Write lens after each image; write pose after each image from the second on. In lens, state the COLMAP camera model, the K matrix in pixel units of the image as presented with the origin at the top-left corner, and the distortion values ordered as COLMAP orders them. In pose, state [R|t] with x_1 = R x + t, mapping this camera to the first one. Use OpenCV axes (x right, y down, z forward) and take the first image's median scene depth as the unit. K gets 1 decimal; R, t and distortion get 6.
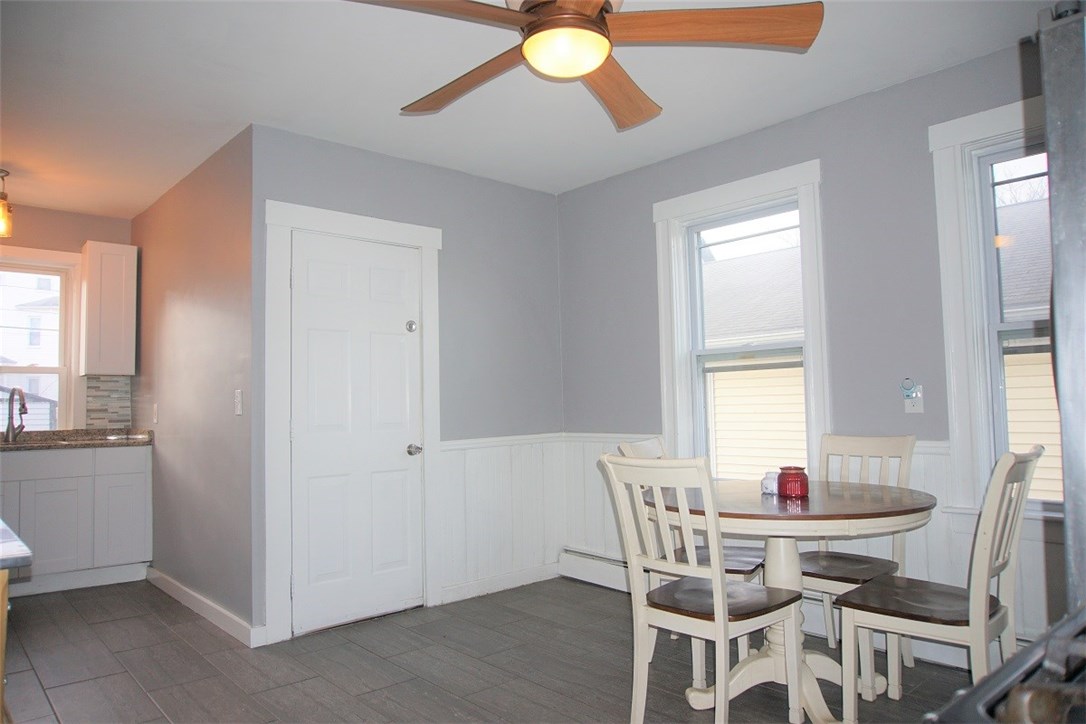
lens RADIAL K [[729.9, 0, 539.3], [0, 729.9, 360.3], [0, 0, 1]] dist [-0.057119, 0.047472]
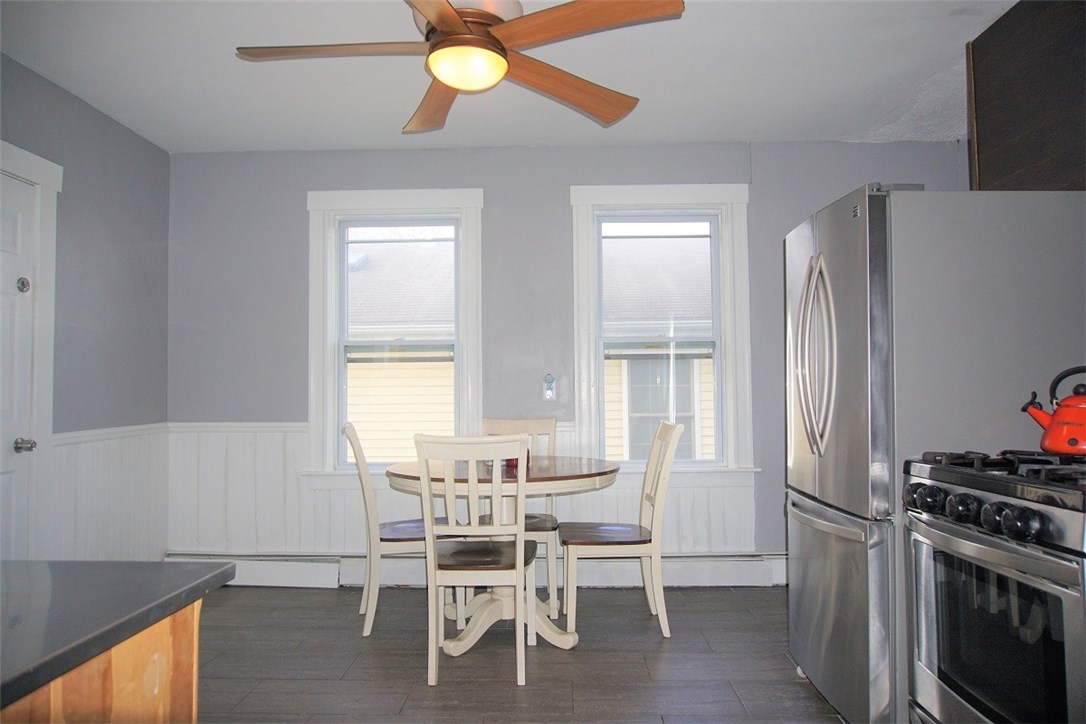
lens RADIAL K [[729.9, 0, 539.3], [0, 729.9, 360.3], [0, 0, 1]] dist [-0.057119, 0.047472]
pose [[0.684121, 0.047502, 0.727820, -0.374706], [-0.048897, 0.998619, -0.019214, 0.021985], [-0.727727, -0.022444, 0.685499, 0.091186]]
